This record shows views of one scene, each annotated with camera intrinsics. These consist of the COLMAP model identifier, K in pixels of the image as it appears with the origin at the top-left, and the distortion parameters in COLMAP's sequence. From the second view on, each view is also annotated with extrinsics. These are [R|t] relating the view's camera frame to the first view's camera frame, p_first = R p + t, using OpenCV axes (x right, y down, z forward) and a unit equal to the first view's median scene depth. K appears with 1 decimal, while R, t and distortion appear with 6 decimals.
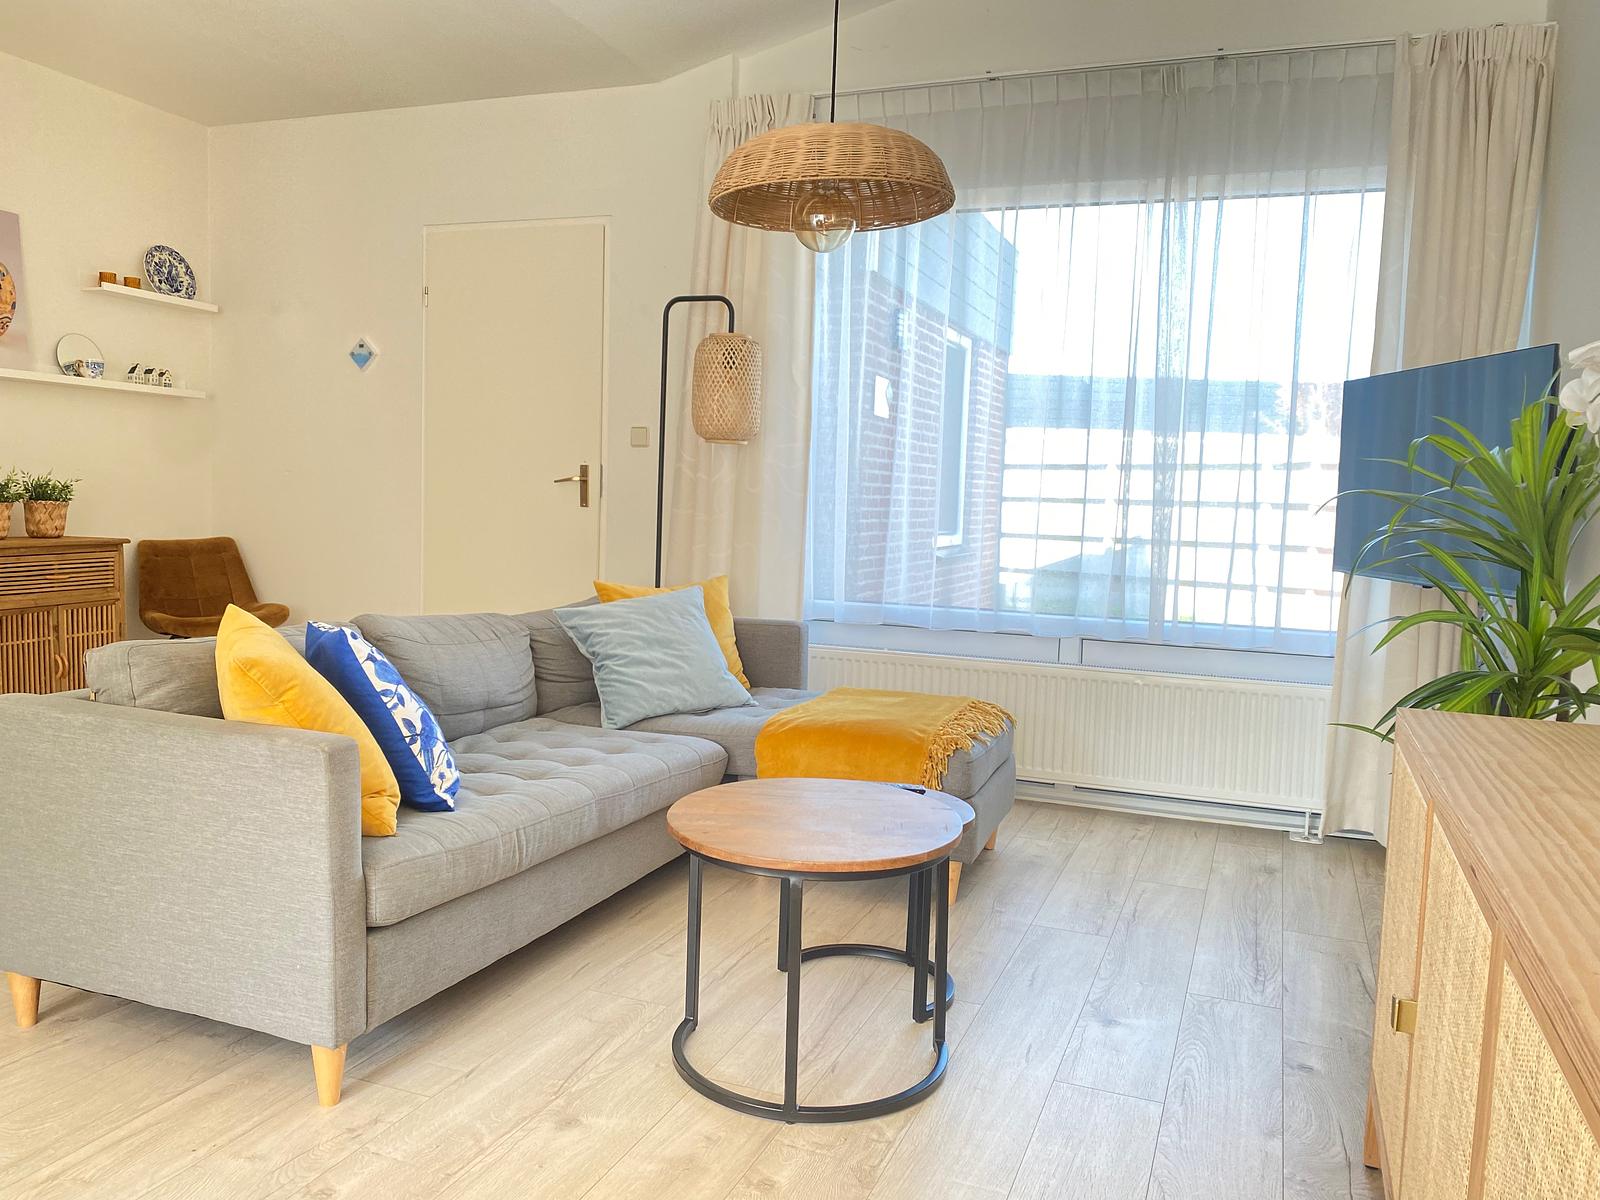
lens RADIAL K [[1232.4, 0, 800.0], [0, 1232.4, 600.0], [0, 0, 1]] dist [-0.067903, 0.097738]
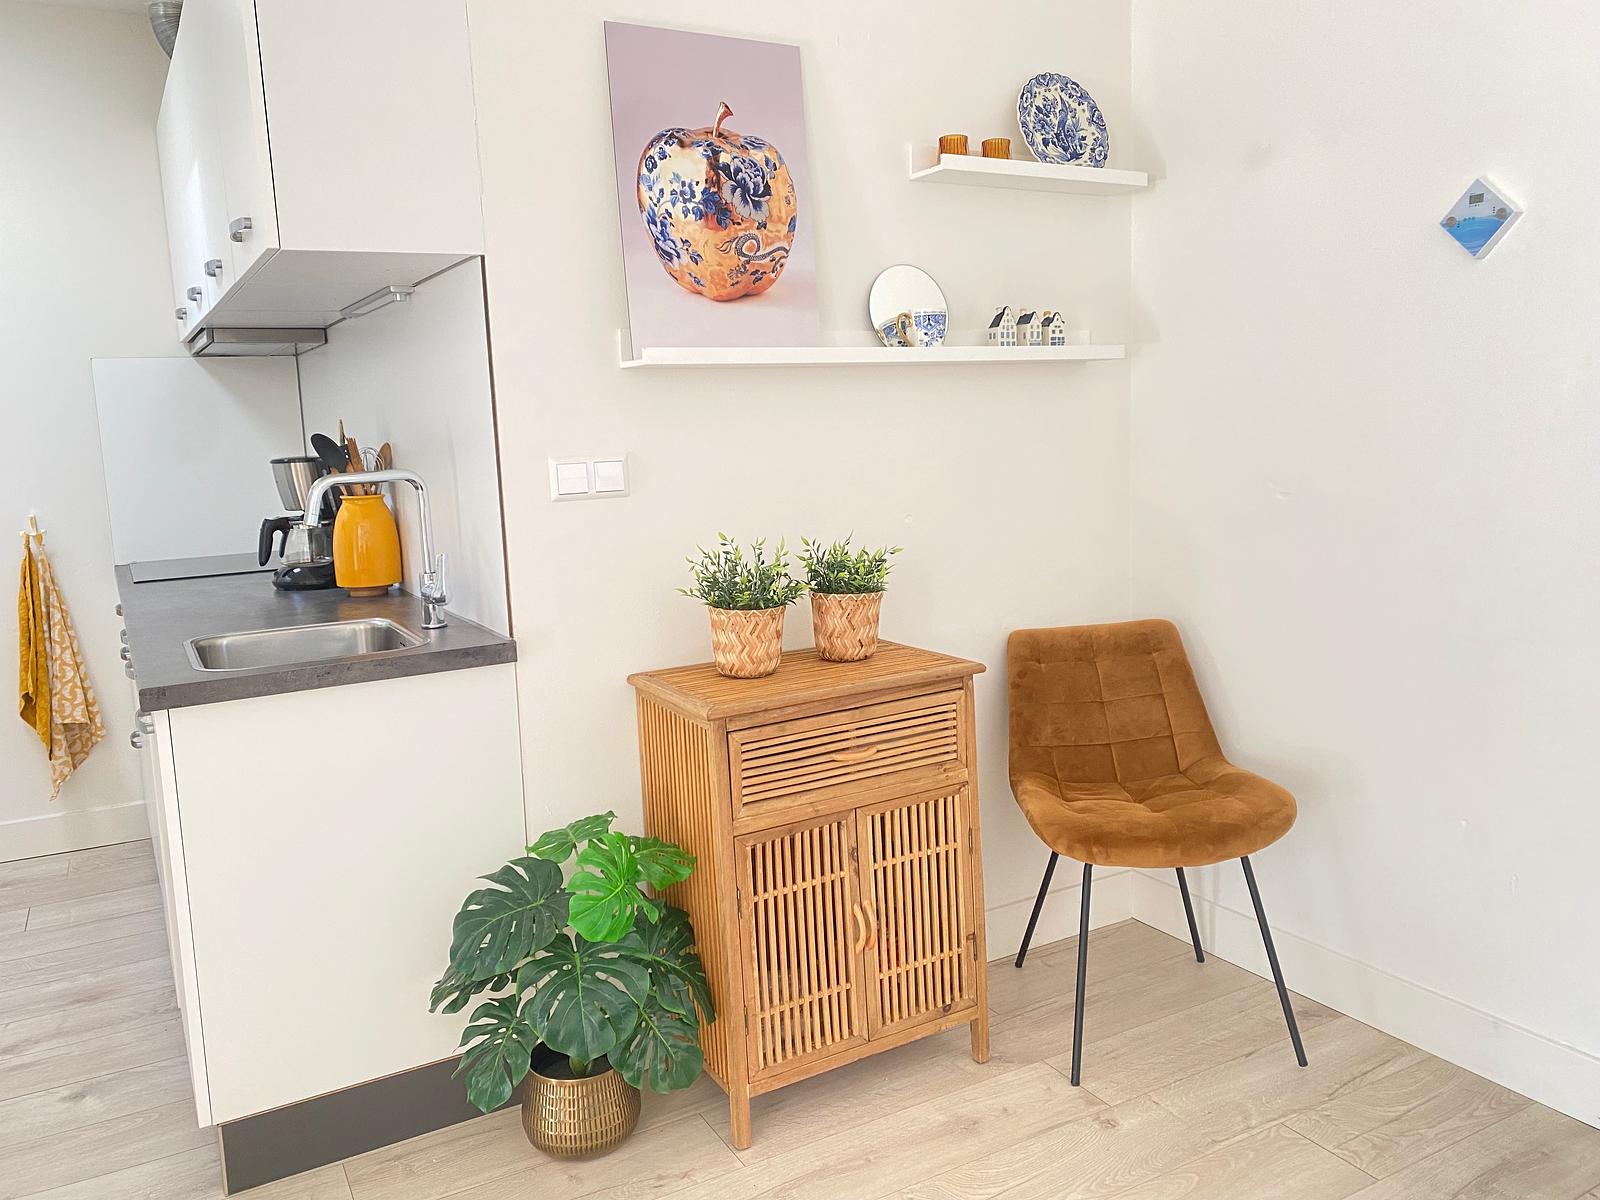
lens RADIAL K [[1218.7, 0, 802.6], [0, 1218.7, 582.4], [0, 0, 1]] dist [0.081805, -0.126763]
pose [[0.768374, 0.020047, -0.639687, -0.270636], [0.009797, 0.999024, 0.043076, -0.099037], [0.639926, -0.039365, 0.767428, 0.534331]]
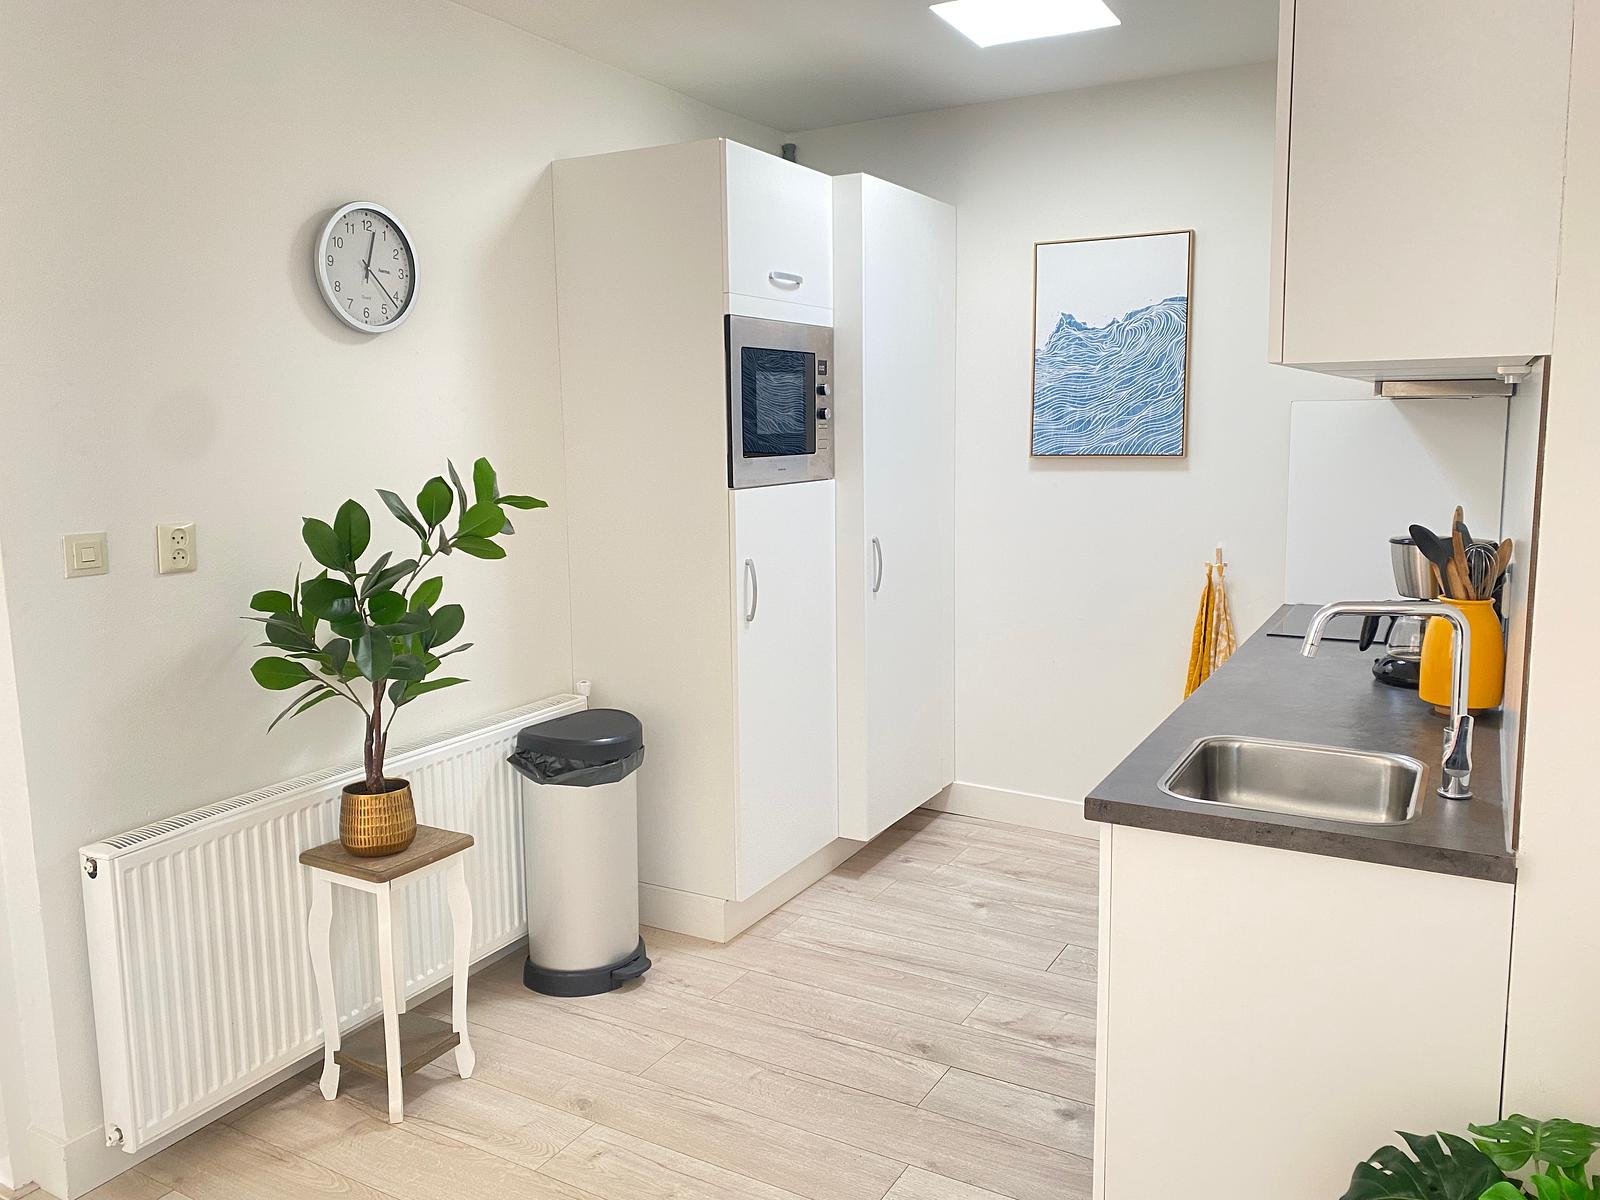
lens RADIAL K [[1218.7, 0, 802.6], [0, 1218.7, 582.4], [0, 0, 1]] dist [0.081805, -0.126763]
pose [[-0.141740, 0.099239, -0.984917, -0.276675], [-0.080532, 0.990508, 0.111392, -0.149288], [0.986623, 0.095106, -0.132403, 0.635512]]
